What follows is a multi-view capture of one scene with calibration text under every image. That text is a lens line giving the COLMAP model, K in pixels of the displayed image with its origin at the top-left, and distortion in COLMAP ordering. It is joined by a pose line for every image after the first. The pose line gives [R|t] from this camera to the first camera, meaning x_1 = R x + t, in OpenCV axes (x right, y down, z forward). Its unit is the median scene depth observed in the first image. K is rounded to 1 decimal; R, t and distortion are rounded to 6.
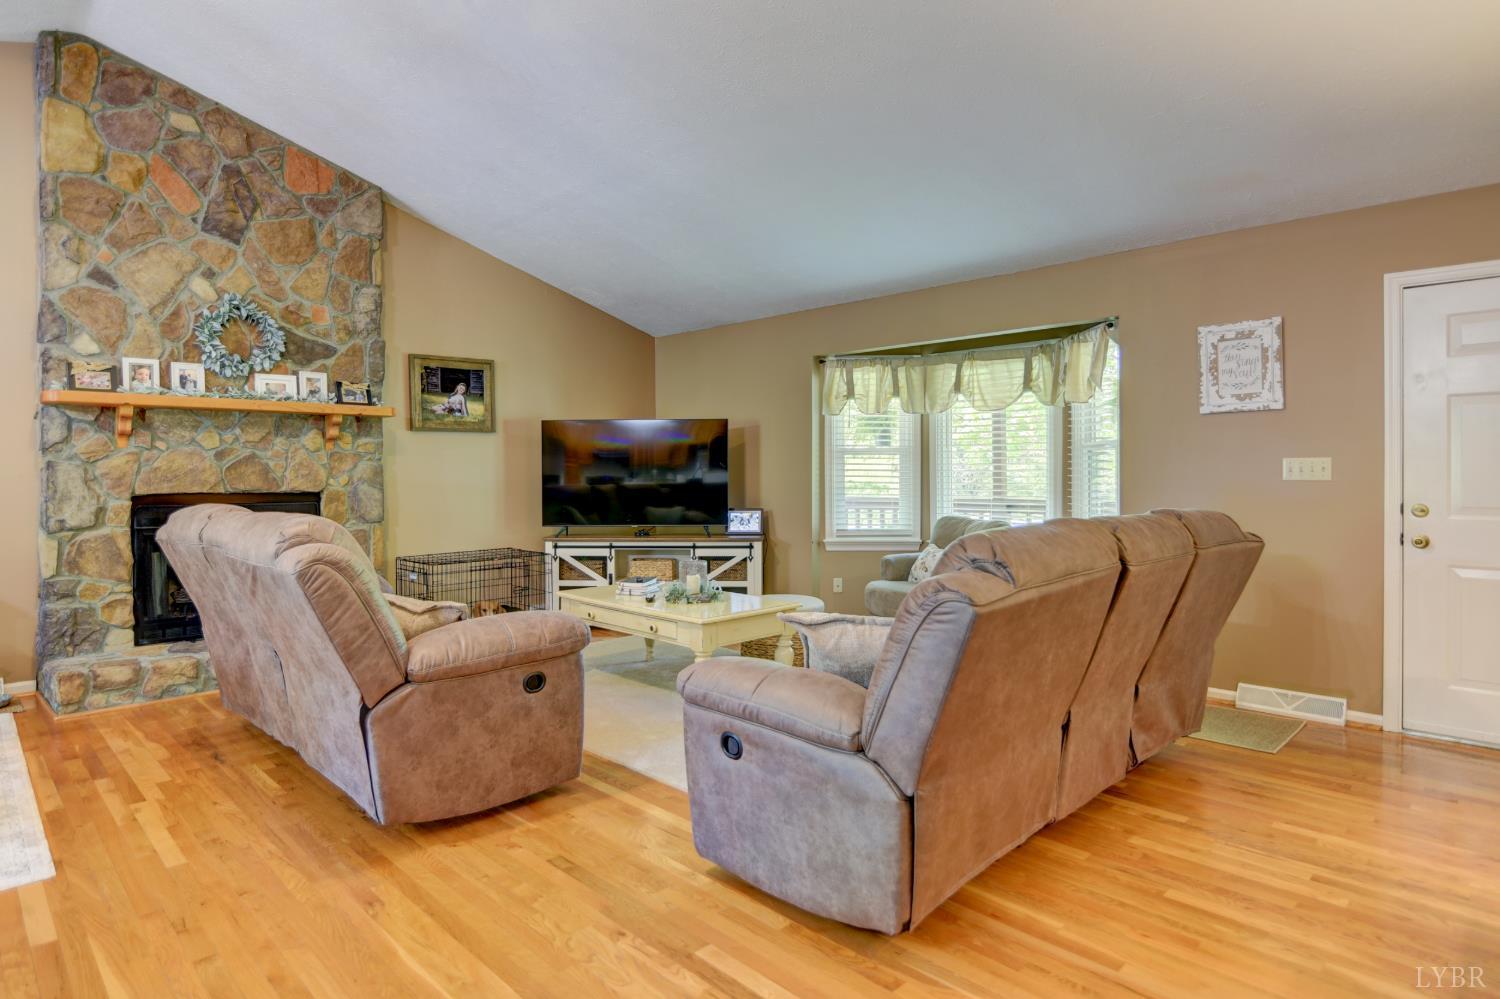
lens RADIAL K [[831.8, 0, 743.5], [0, 831.8, 491.0], [0, 0, 1]] dist [-0.007152, -0.001560]
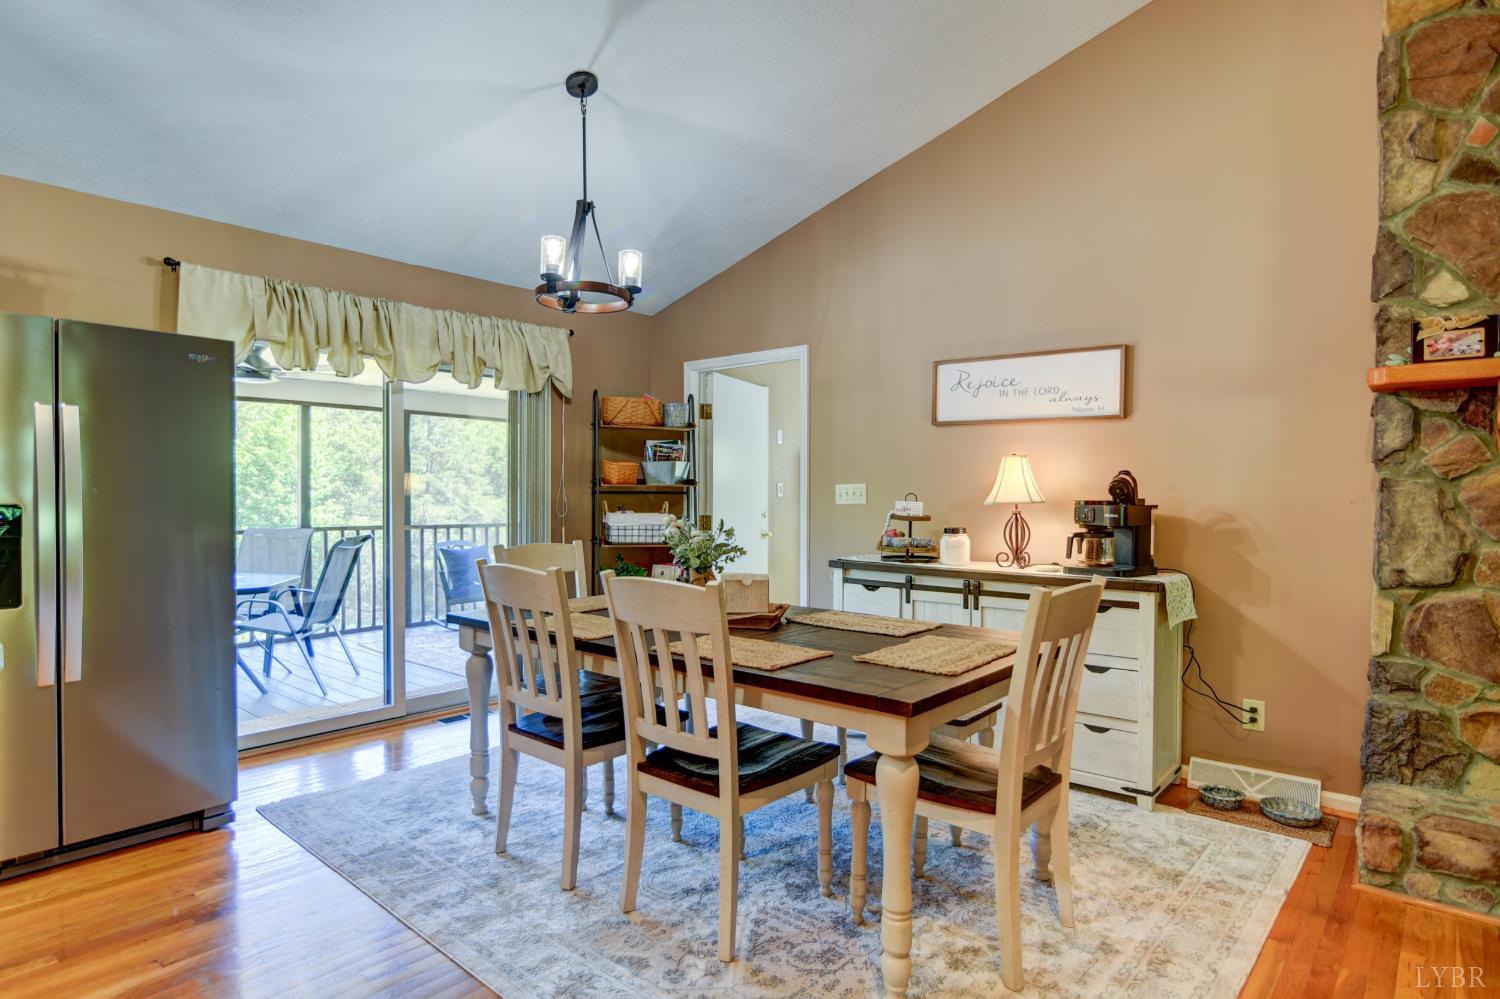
lens RADIAL K [[831.8, 0, 738.8], [0, 831.8, 494.5], [0, 0, 1]] dist [-0.007152, -0.001560]
pose [[0.072383, 0.011171, -0.997314, -0.218621], [-0.024027, 0.999667, 0.009453, -0.017182], [0.997087, 0.023278, 0.072627, 0.435897]]
